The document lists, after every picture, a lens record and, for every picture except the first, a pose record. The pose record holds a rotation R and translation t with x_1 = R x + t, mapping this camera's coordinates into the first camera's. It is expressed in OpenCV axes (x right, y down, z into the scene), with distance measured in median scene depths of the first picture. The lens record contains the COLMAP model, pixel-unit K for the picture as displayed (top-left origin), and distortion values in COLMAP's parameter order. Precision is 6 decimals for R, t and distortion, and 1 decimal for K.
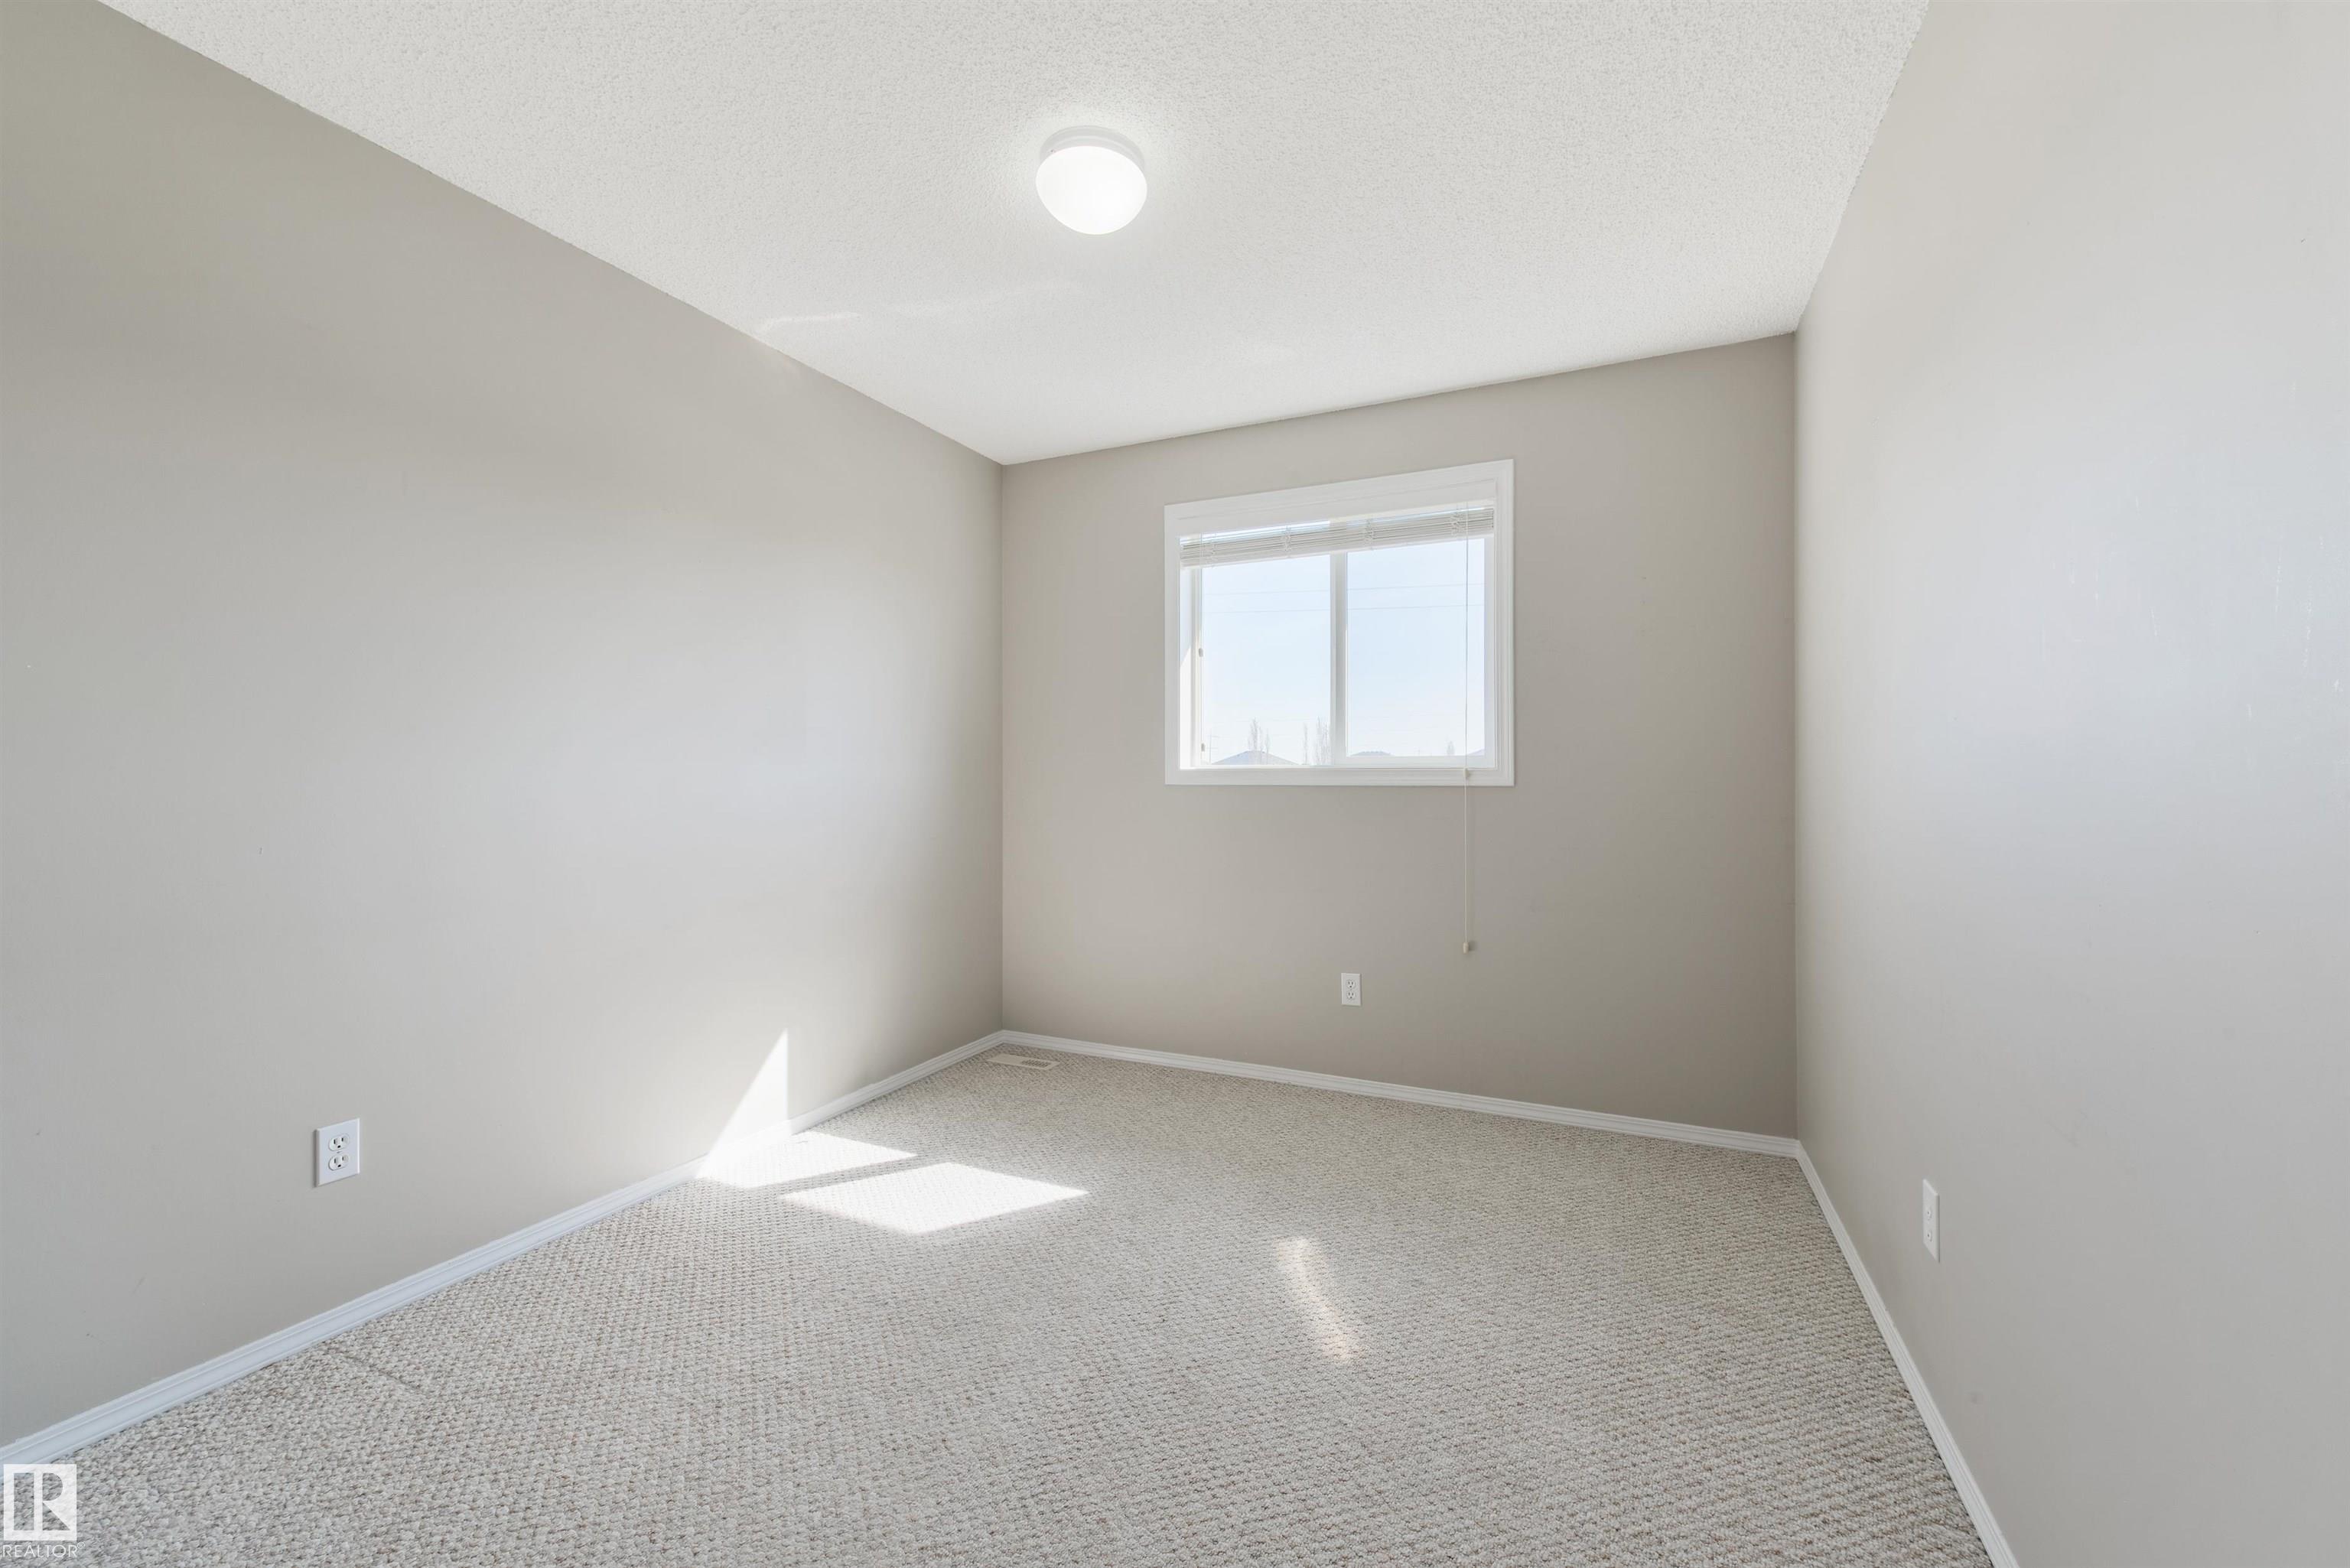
lens RADIAL K [[926.3, 0, 1187.2], [0, 926.3, 779.1], [0, 0, 1]] dist [0.004671, -0.002187]
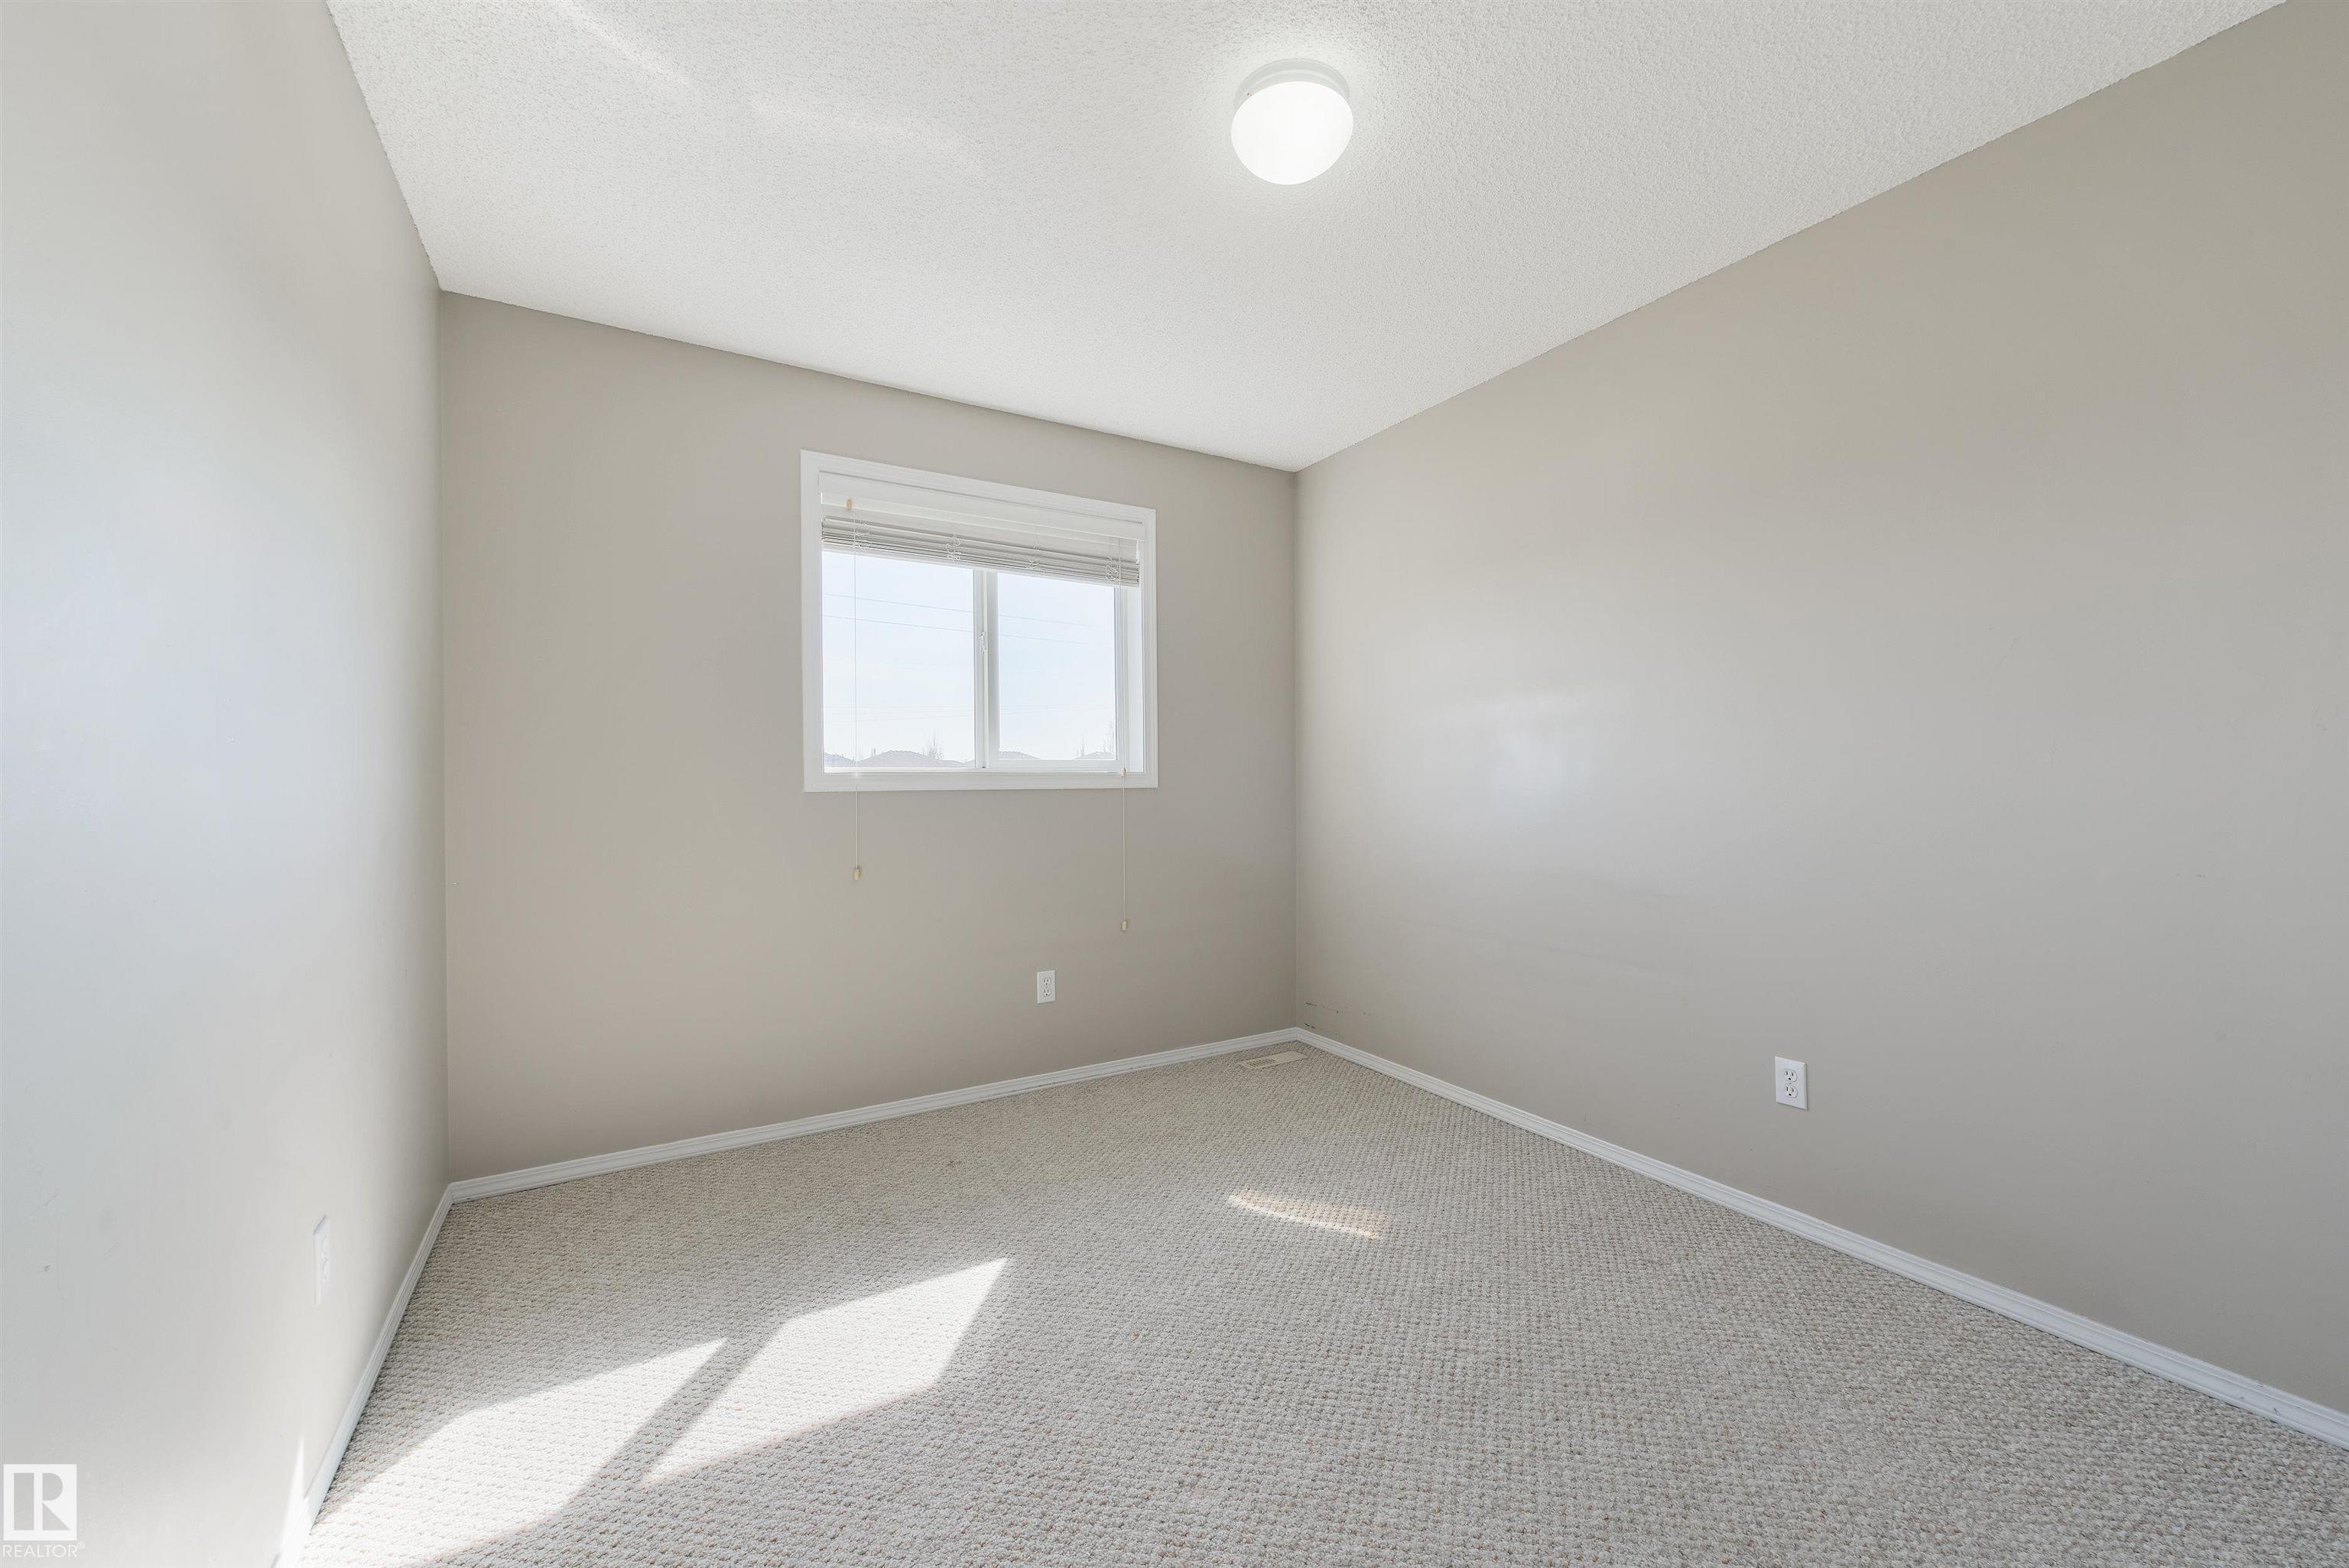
lens RADIAL K [[925.8, 0, 1193.8], [0, 925.8, 783.3], [0, 0, 1]] dist [0.004671, -0.002187]
pose [[0.544211, -0.003440, 0.838942, -0.595060], [0.008460, 0.999963, -0.001388, 0.003790], [-0.838906, 0.007853, 0.544220, 0.300753]]
